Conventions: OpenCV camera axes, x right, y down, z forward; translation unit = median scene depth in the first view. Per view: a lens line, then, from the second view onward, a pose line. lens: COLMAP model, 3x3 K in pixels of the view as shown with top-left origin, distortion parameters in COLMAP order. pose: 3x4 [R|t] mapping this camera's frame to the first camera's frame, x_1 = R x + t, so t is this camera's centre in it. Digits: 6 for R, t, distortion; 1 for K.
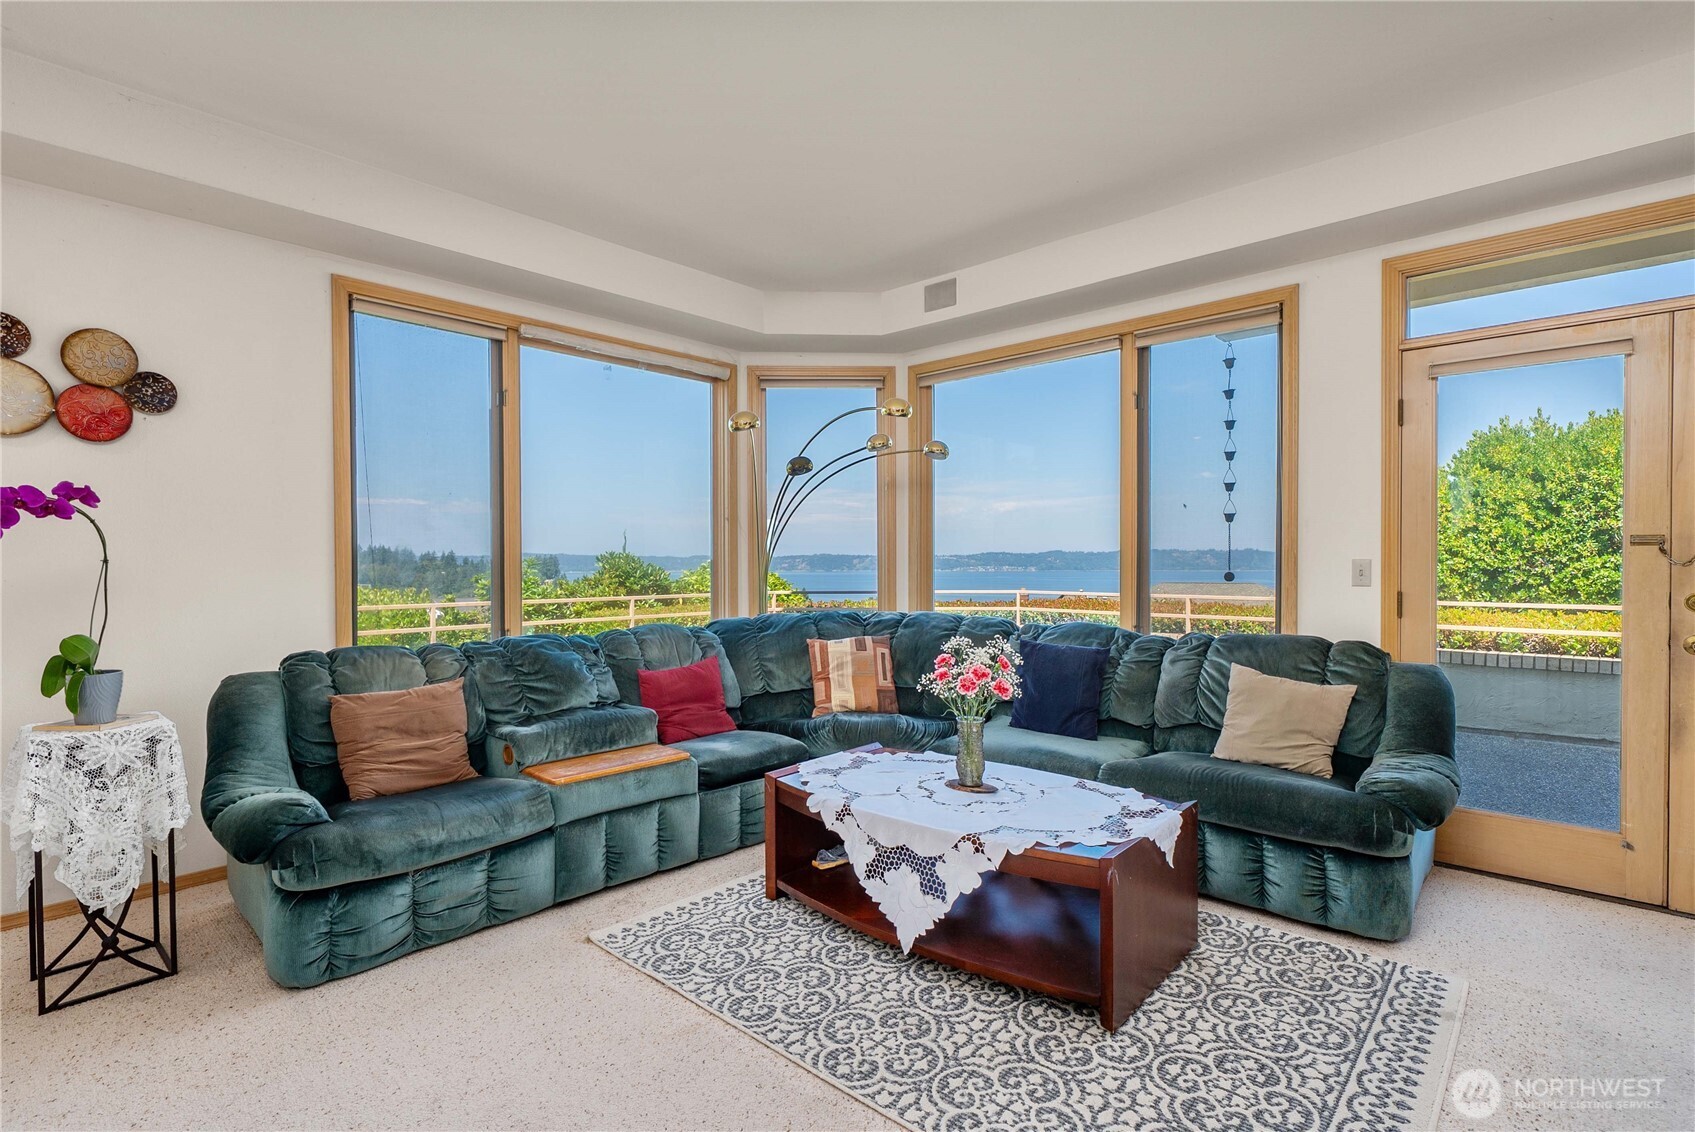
lens RADIAL K [[817.7, 0, 848.3], [0, 817.7, 574.6], [0, 0, 1]] dist [0.000927, 0.000059]
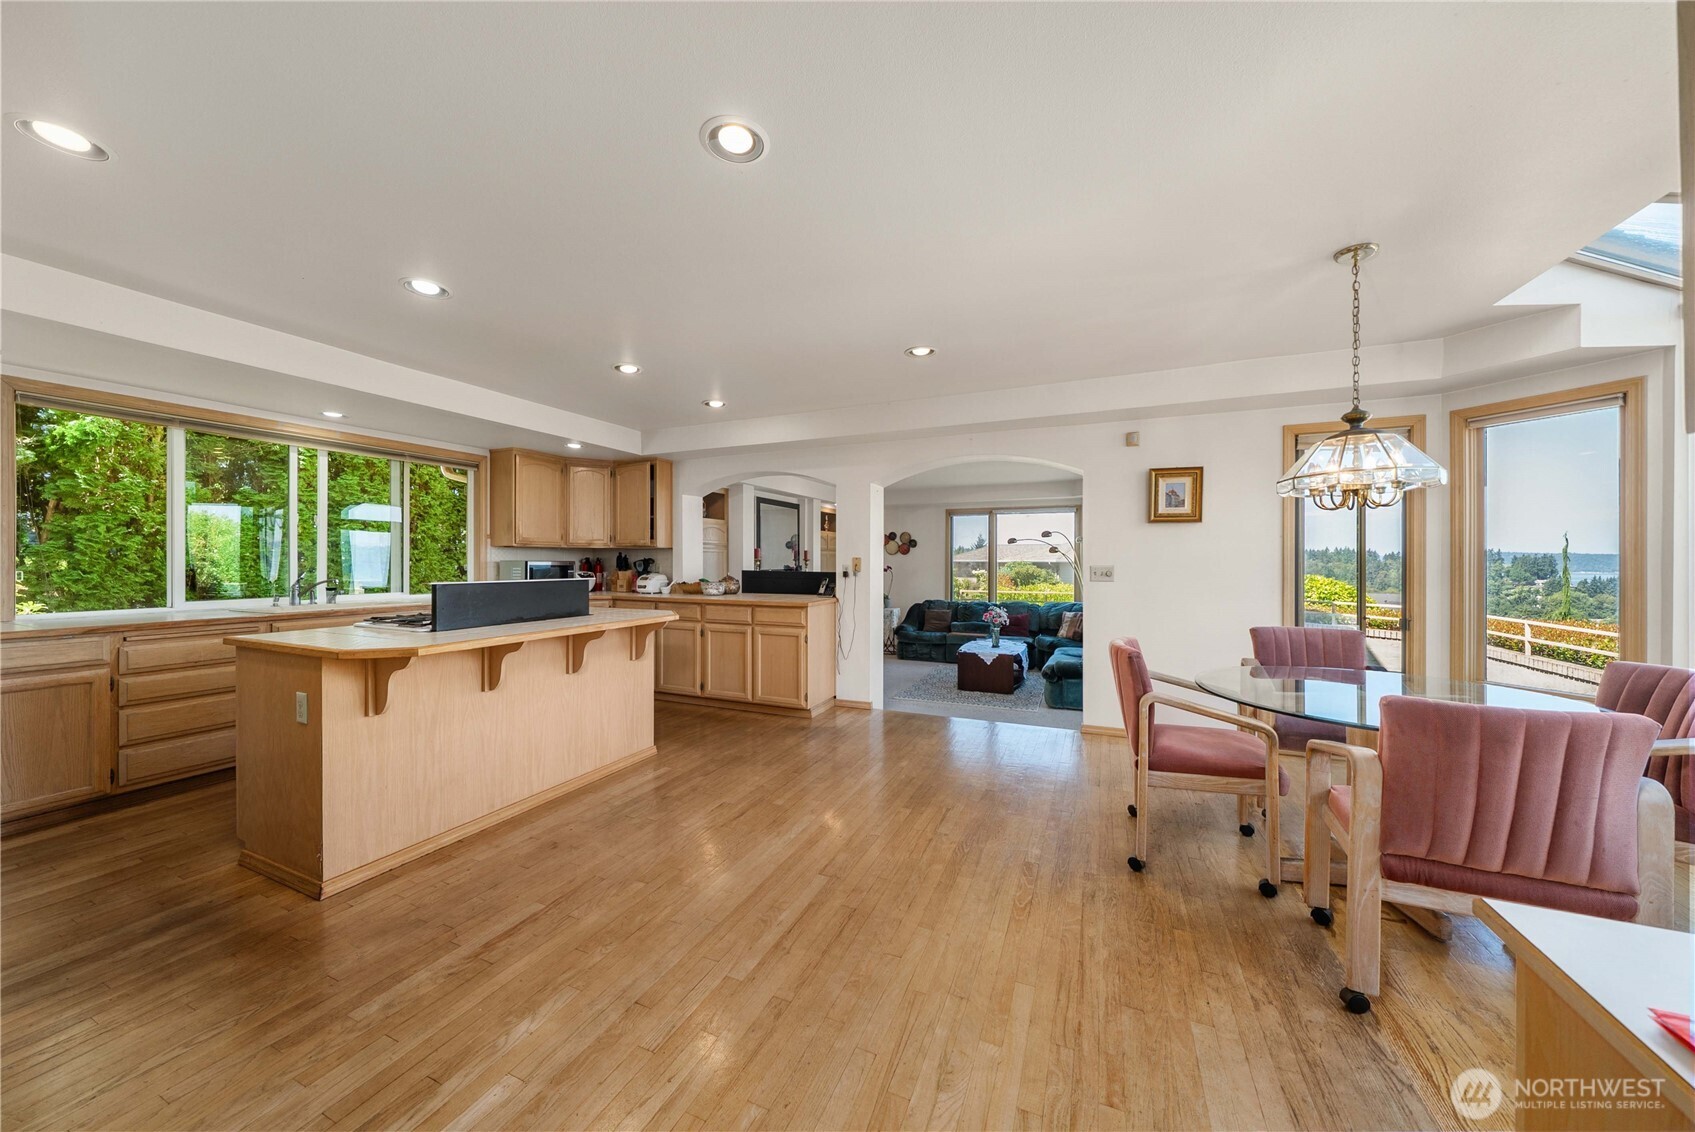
lens RADIAL K [[576.6, 0, 847.5], [0, 576.6, 566.0], [0, 0, 1]] dist [-0.008780, -0.000010]
pose [[0.326509, 0.011691, -0.945122, 1.937650], [-0.017050, 0.999834, 0.006478, -0.092183], [0.945040, 0.013999, 0.326654, -0.406451]]
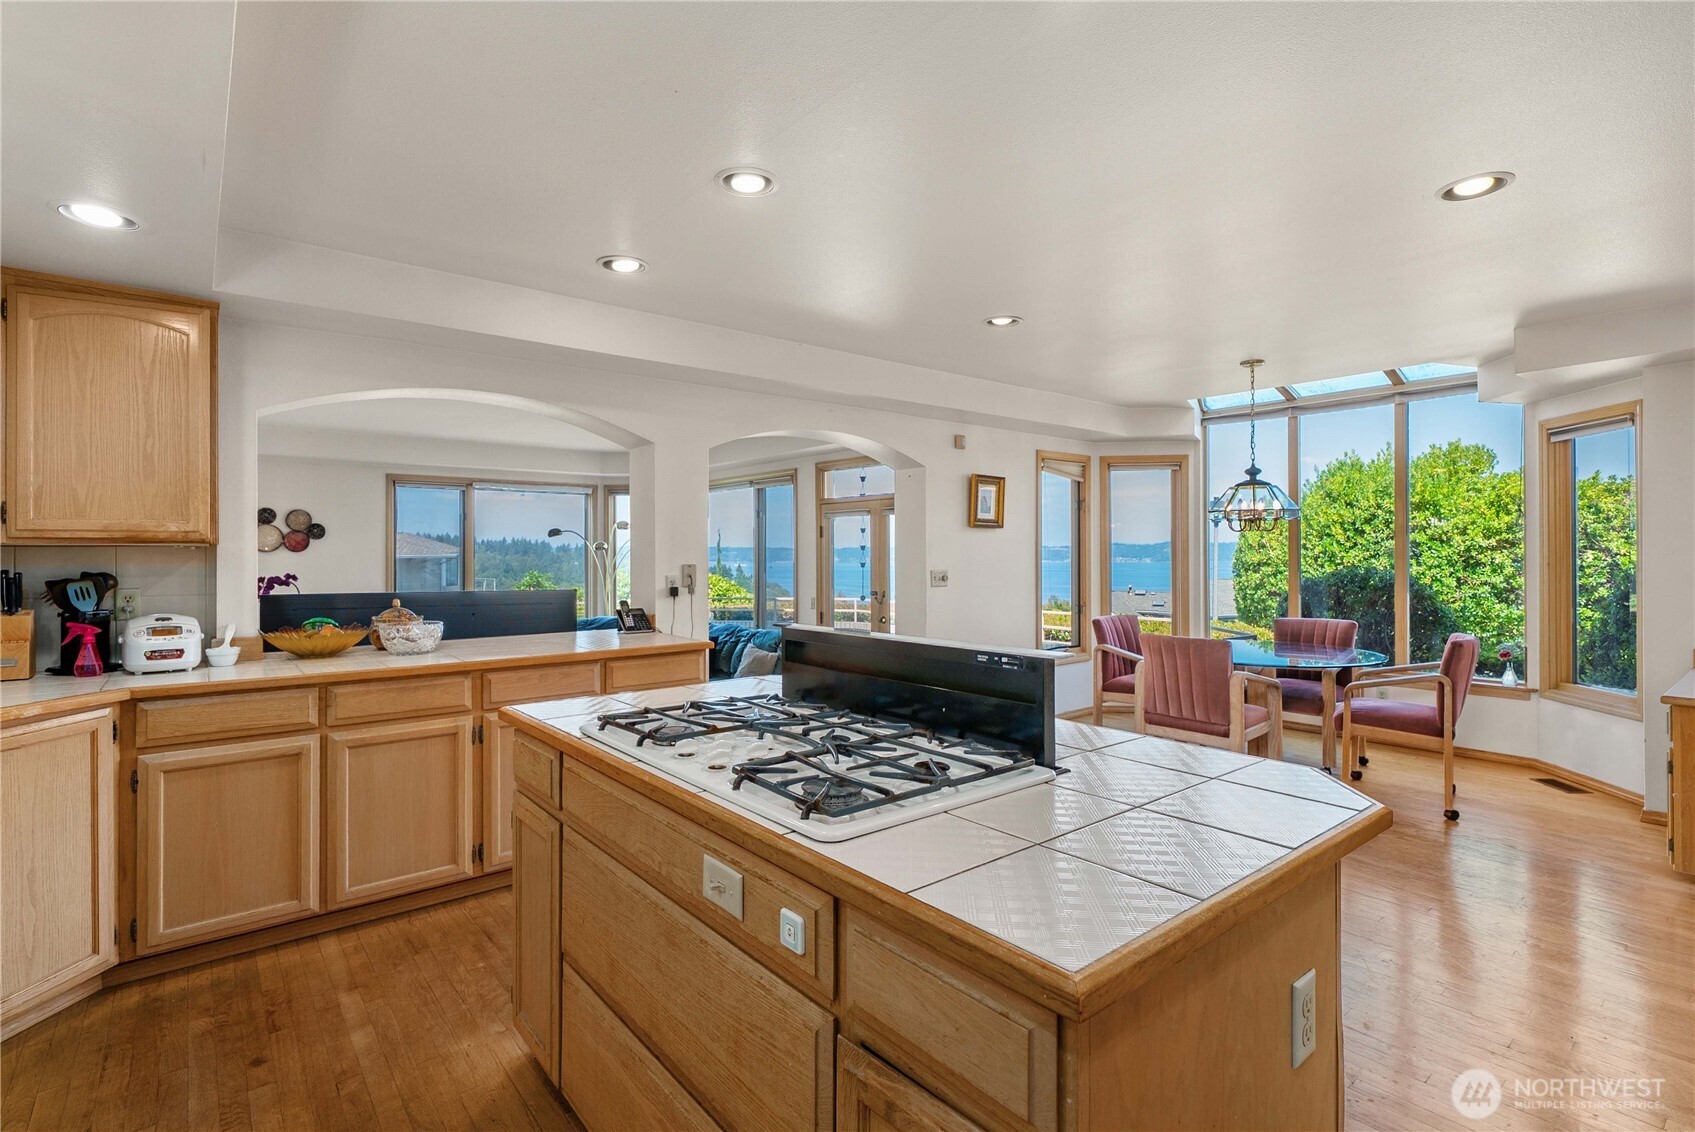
lens RADIAL K [[804.4, 0, 846.4], [0, 804.4, 550.1], [0, 0, 1]] dist [0.003201, 0.000279]
pose [[0.990398, -0.000692, -0.138246, 1.008856], [-0.001923, 0.999822, -0.018787, -0.103471], [0.138234, 0.018872, 0.990220, -1.120956]]
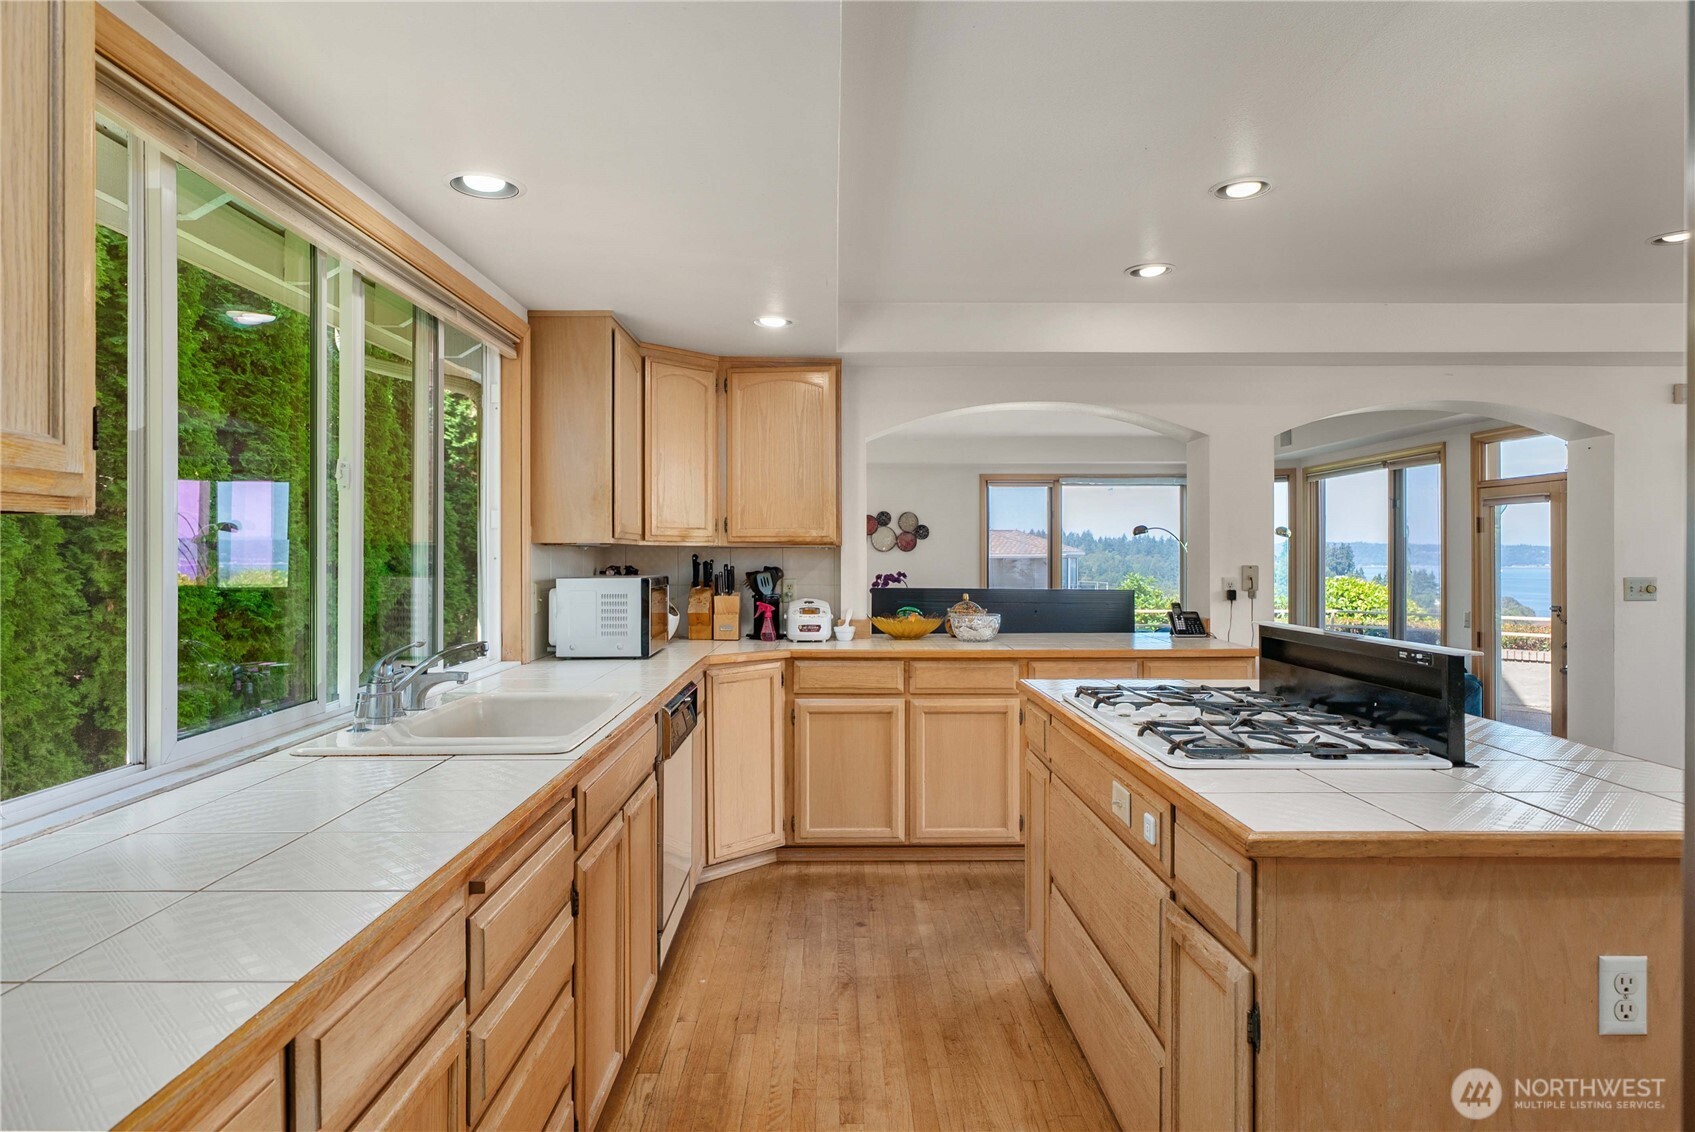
lens RADIAL K [[1003.6, 0, 847.5], [0, 1003.6, 566.0], [0, 0, 1]] dist [-0.000010, 0.000312]
pose [[0.689901, 0.009997, -0.723835, 1.225570], [-0.011698, 0.999928, 0.002661, -0.100745], [0.723810, 0.006632, 0.689968, -1.303064]]
